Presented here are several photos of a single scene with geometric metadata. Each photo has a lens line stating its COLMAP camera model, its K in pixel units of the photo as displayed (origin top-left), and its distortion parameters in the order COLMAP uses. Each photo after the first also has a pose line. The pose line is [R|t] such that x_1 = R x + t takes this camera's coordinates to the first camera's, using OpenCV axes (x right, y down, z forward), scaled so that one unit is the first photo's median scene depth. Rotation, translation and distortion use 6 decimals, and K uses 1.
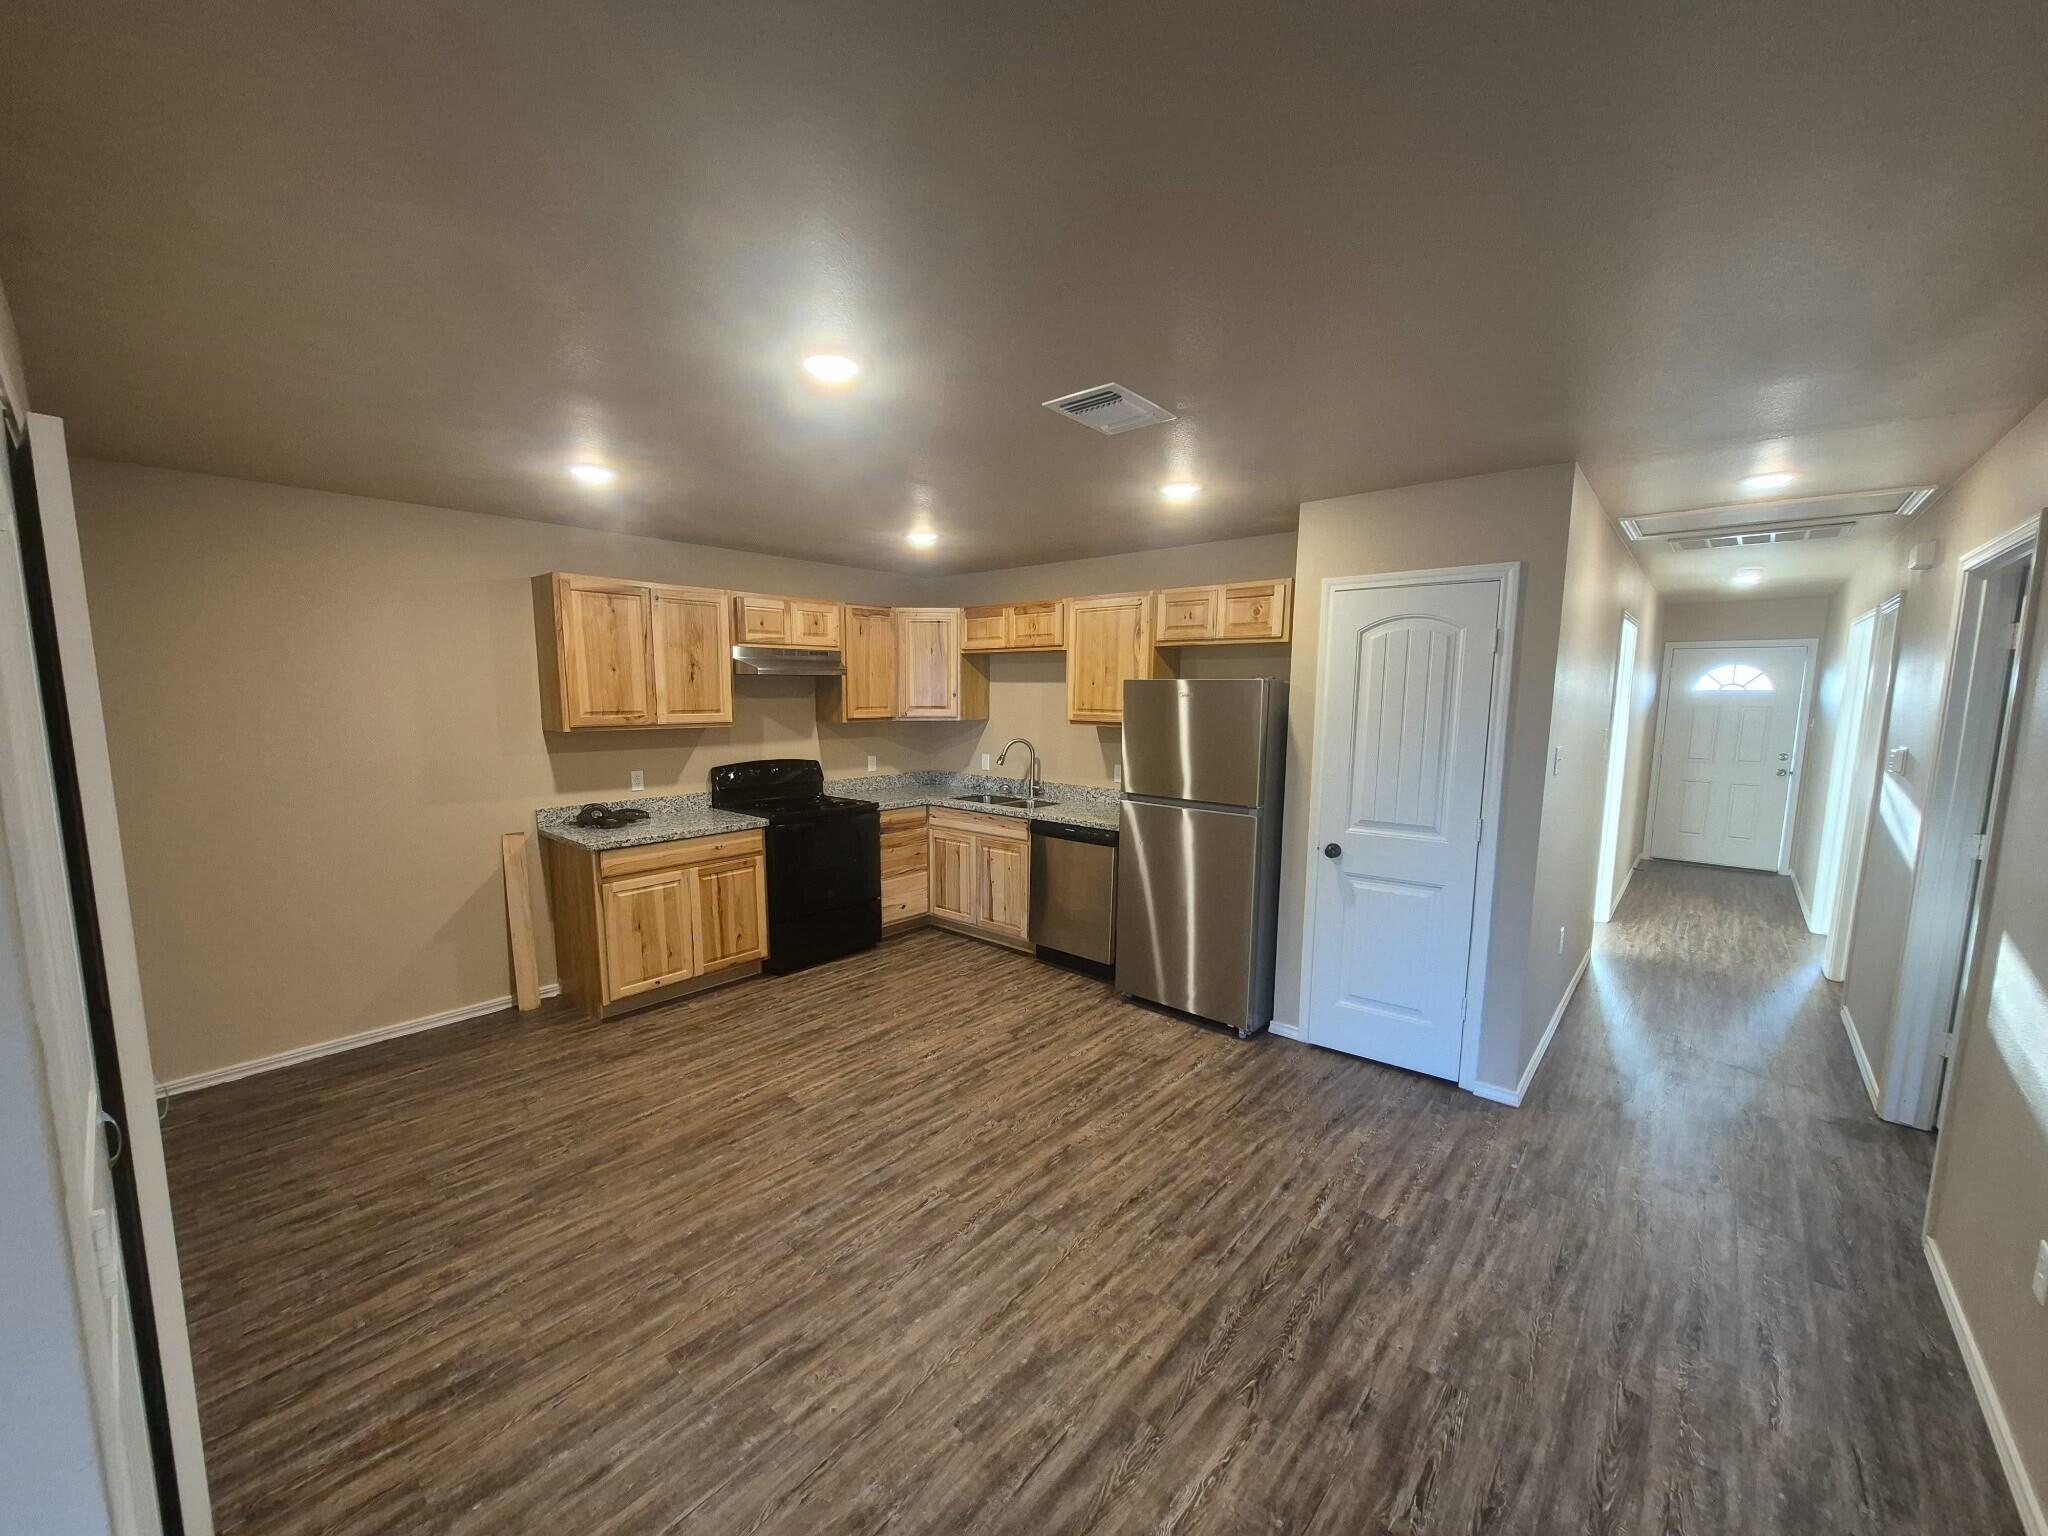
lens RADIAL K [[797.0, 0, 1001.2], [0, 797.0, 793.2], [0, 0, 1]] dist [-0.001152, 0.000022]
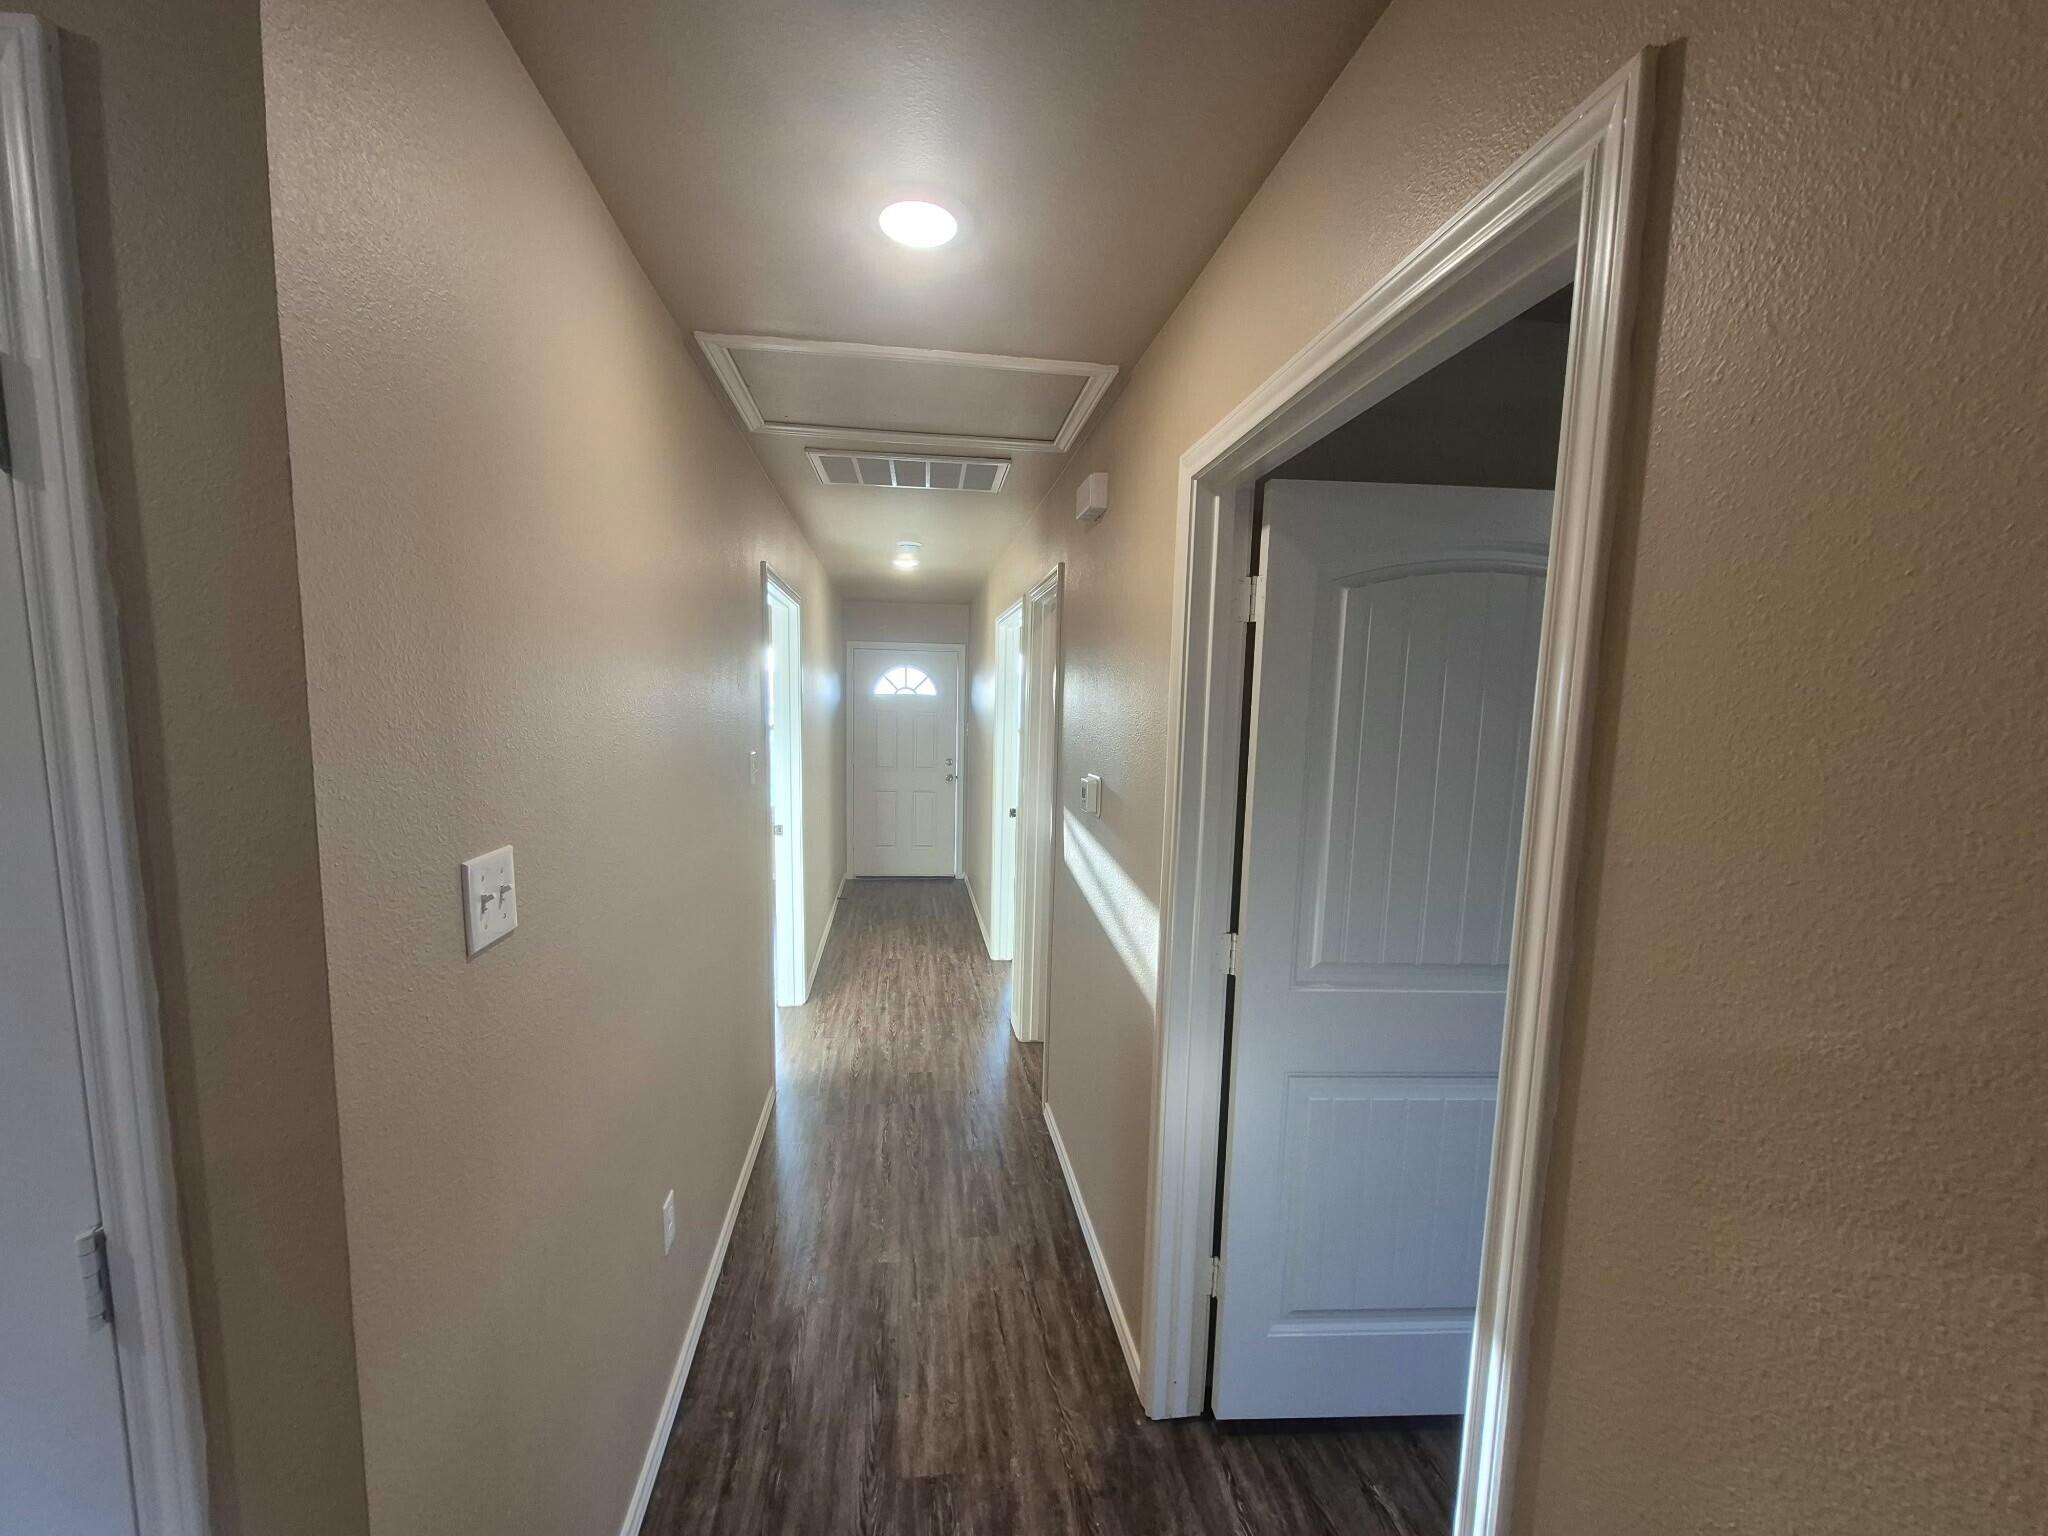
lens RADIAL K [[797.0, 0, 1001.2], [0, 797.0, 793.2], [0, 0, 1]] dist [-0.001152, 0.000022]
pose [[0.656245, -0.078787, 0.750423, 0.705727], [0.080614, 0.996162, 0.034091, -0.090905], [-0.750229, 0.038122, 0.660078, 0.760105]]
